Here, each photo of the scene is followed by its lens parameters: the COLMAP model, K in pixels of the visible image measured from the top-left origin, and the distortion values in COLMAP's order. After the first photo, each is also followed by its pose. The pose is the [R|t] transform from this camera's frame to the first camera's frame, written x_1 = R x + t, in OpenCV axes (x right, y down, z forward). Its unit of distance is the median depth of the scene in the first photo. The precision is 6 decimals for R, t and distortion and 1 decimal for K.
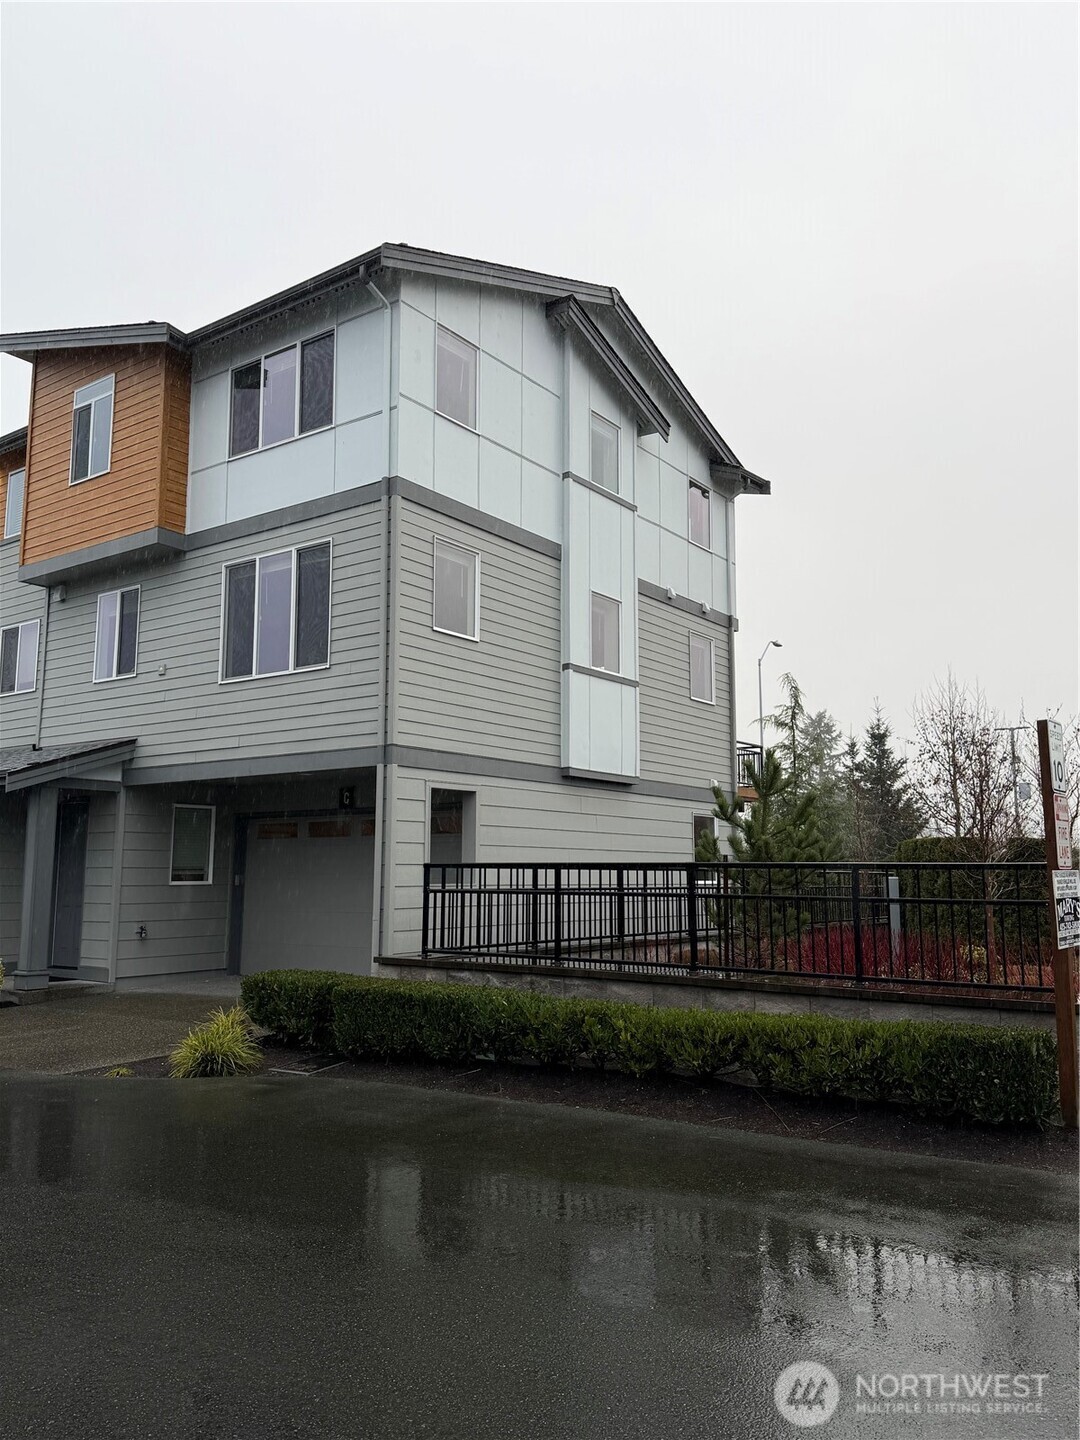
lens RADIAL K [[1116.2, 0, 540.0], [0, 1116.2, 720.0], [0, 0, 1]] dist [0.006500, 0.000020]
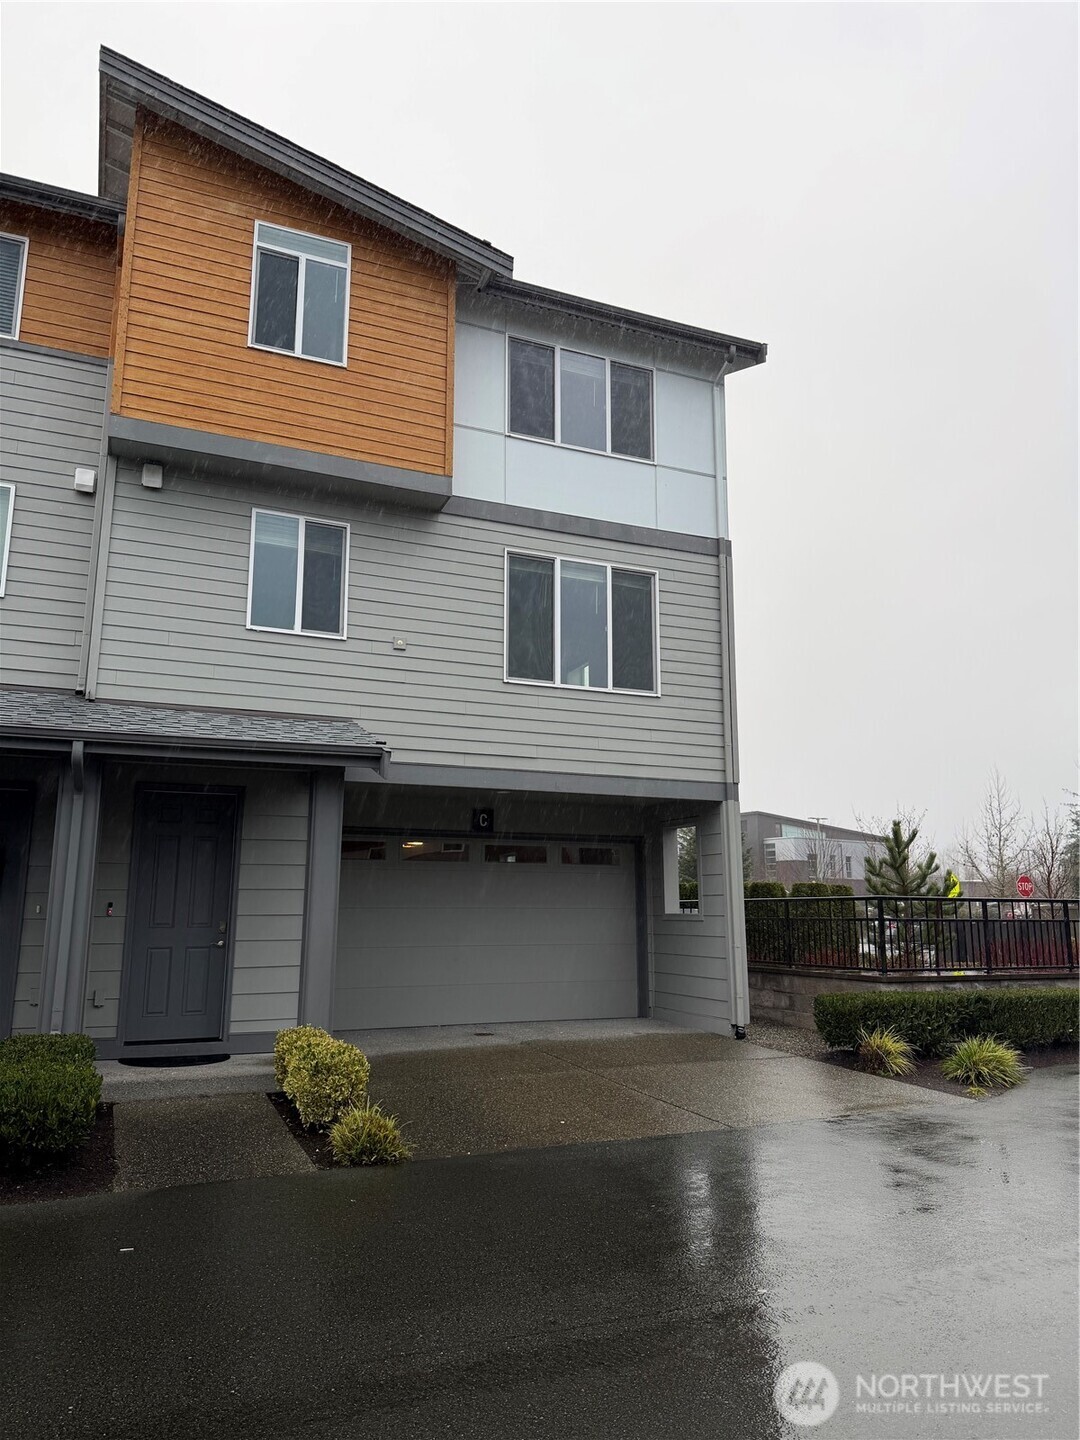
lens RADIAL K [[997.8, 0, 540.0], [0, 997.8, 720.0], [0, 0, 1]] dist [0.034639, 0.001521]
pose [[0.521409, 0.164258, 0.837348, -0.922846], [-0.119161, 0.985699, -0.119159, 0.087253], [-0.844946, -0.037649, 0.533526, 0.558561]]
